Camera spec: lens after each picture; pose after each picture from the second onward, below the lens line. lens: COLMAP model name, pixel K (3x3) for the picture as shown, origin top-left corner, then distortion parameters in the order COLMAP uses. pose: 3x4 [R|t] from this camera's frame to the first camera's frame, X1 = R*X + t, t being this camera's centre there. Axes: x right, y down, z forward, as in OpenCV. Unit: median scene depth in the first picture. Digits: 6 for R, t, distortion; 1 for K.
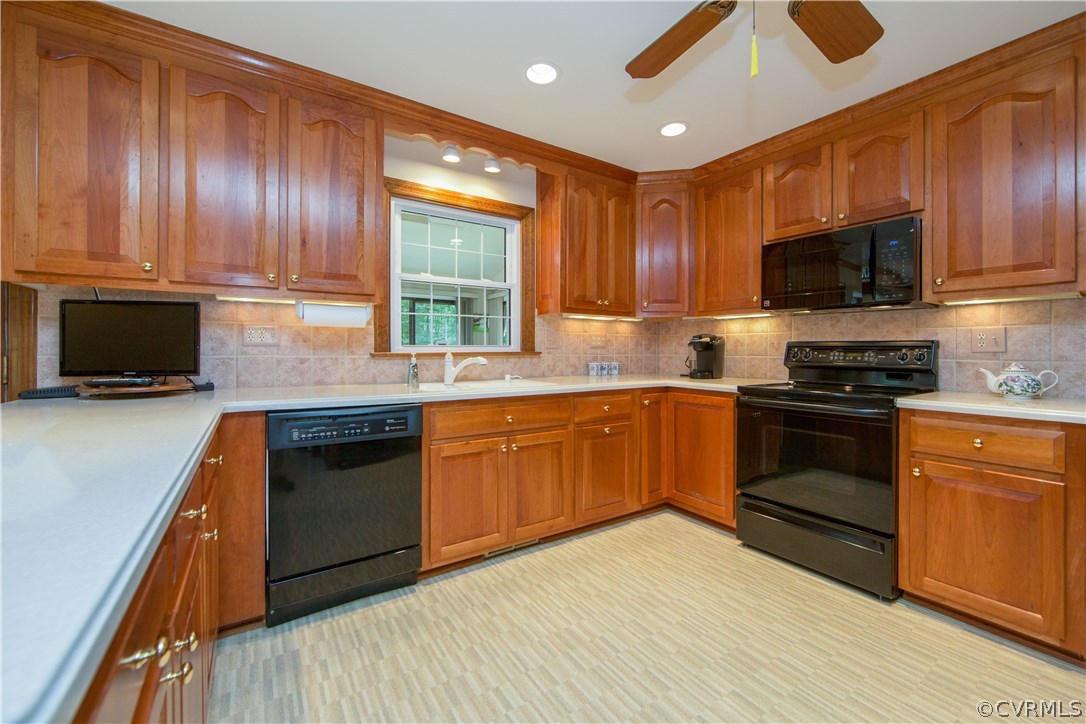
lens RADIAL K [[431.4, 0, 543.9], [0, 431.4, 350.9], [0, 0, 1]] dist [-0.000408, -0.000052]
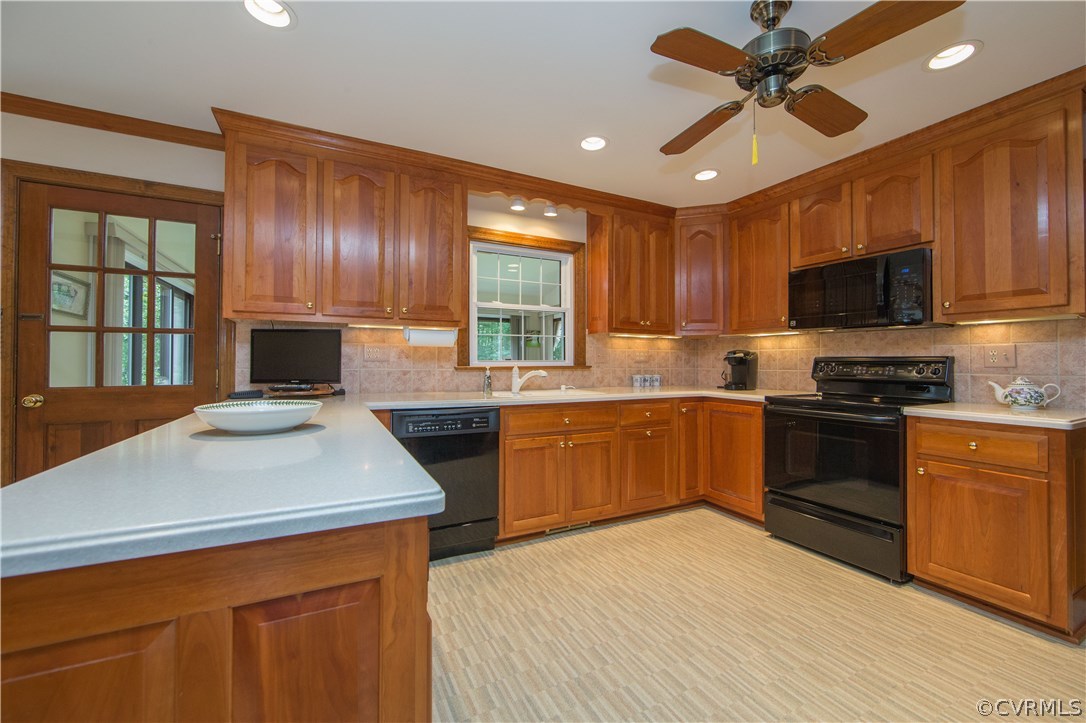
lens RADIAL K [[430.8, 0, 538.2], [0, 430.8, 357.2], [0, 0, 1]] dist [-0.002611, -0.000224]
pose [[0.993276, -0.000882, -0.115770, -0.018999], [-0.000818, 0.999893, -0.014639, -0.005651], [0.115771, 0.014635, 0.993168, -0.238779]]
